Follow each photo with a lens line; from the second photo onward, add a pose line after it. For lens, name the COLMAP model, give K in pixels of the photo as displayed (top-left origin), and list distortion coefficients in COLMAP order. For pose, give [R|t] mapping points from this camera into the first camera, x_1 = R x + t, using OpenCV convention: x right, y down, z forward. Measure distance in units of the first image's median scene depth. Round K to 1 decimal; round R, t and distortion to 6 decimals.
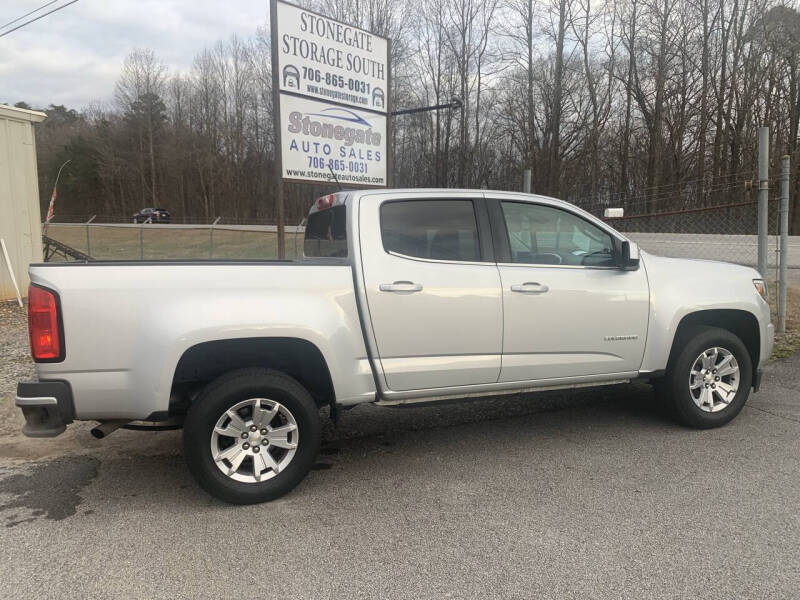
lens RADIAL K [[611.9, 0, 386.8], [0, 611.9, 294.3], [0, 0, 1]] dist [0.031278, -0.039016]
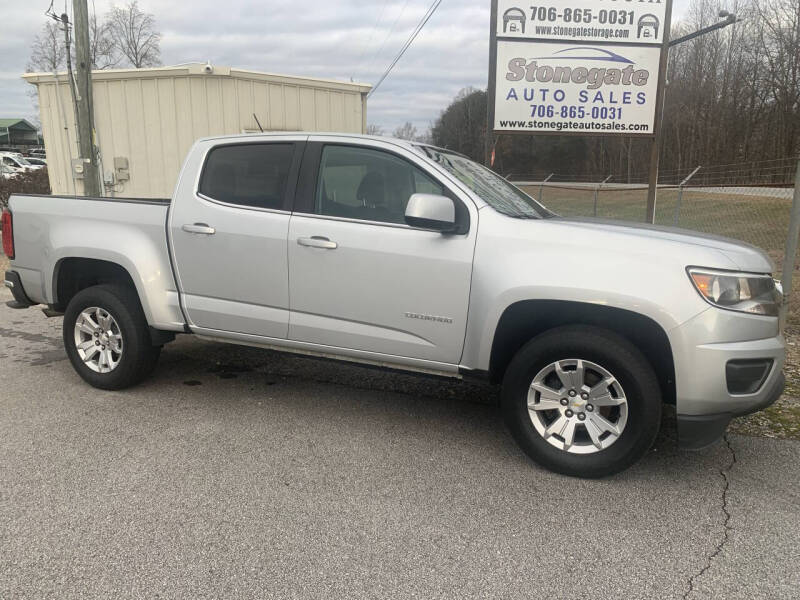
lens RADIAL K [[611.9, 0, 414.5], [0, 611.9, 290.8], [0, 0, 1]] dist [0.031278, -0.039016]
pose [[0.724343, 0.134076, -0.676277, 0.409991], [-0.094137, 0.990955, 0.095635, -0.016800], [0.682983, -0.005610, 0.730413, 0.189928]]
